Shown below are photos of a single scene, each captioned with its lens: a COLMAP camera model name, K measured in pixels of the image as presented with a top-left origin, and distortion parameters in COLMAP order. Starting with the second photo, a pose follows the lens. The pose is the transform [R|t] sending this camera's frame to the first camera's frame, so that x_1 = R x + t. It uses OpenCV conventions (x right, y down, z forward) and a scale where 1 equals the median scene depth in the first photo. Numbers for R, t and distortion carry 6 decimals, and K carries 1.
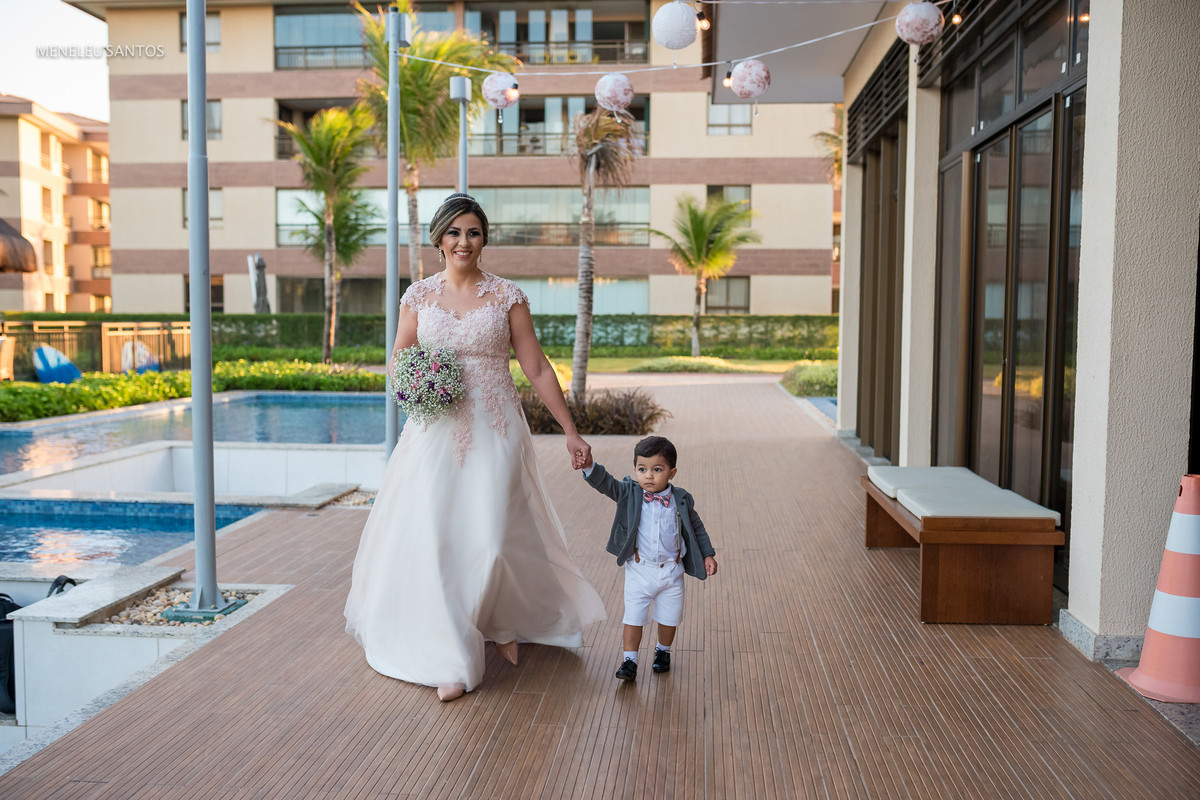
lens RADIAL K [[1134.4, 0, 600.0], [0, 1134.4, 400.0], [0, 0, 1]] dist [-0.034378, 0.002634]
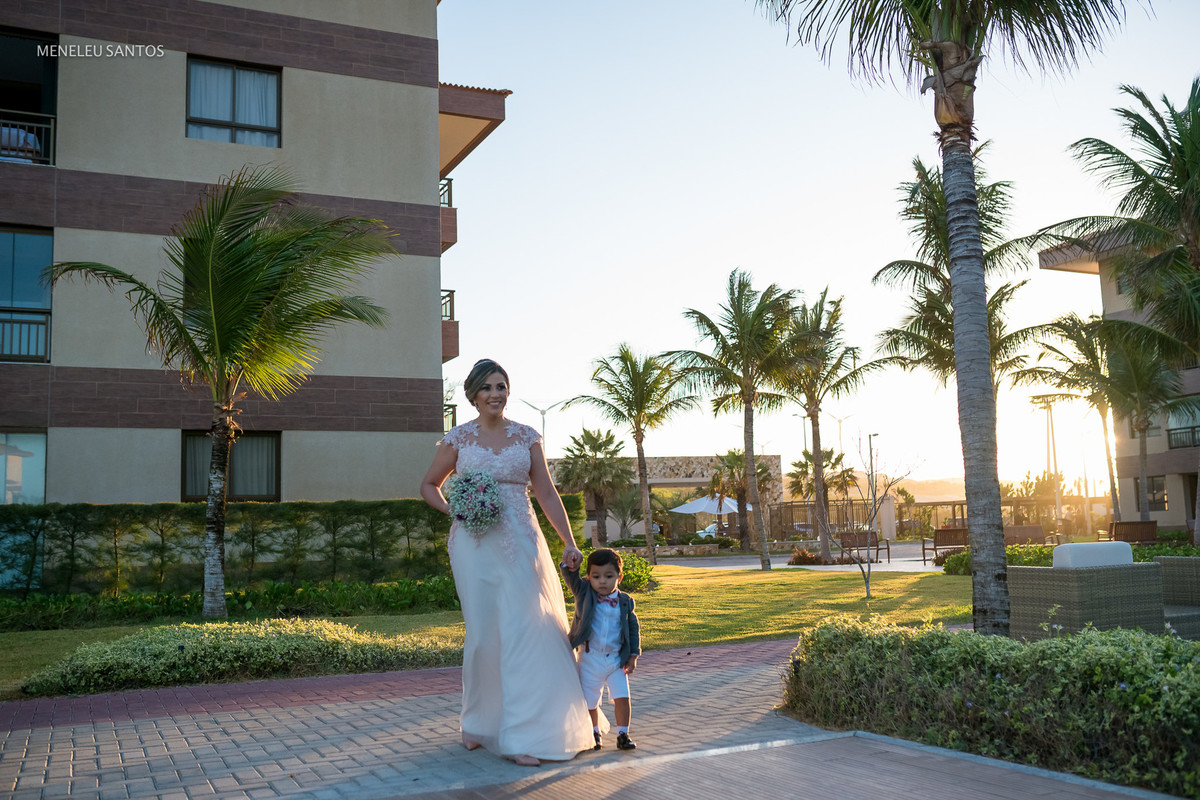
lens RADIAL K [[1134.4, 0, 600.0], [0, 1134.4, 400.0], [0, 0, 1]] dist [-0.034378, 0.002634]
pose [[0.856767, 0.032828, 0.514657, 0.002686], [0.066599, 0.982572, -0.173545, -0.033602], [-0.511384, 0.182963, 0.839649, 0.594737]]
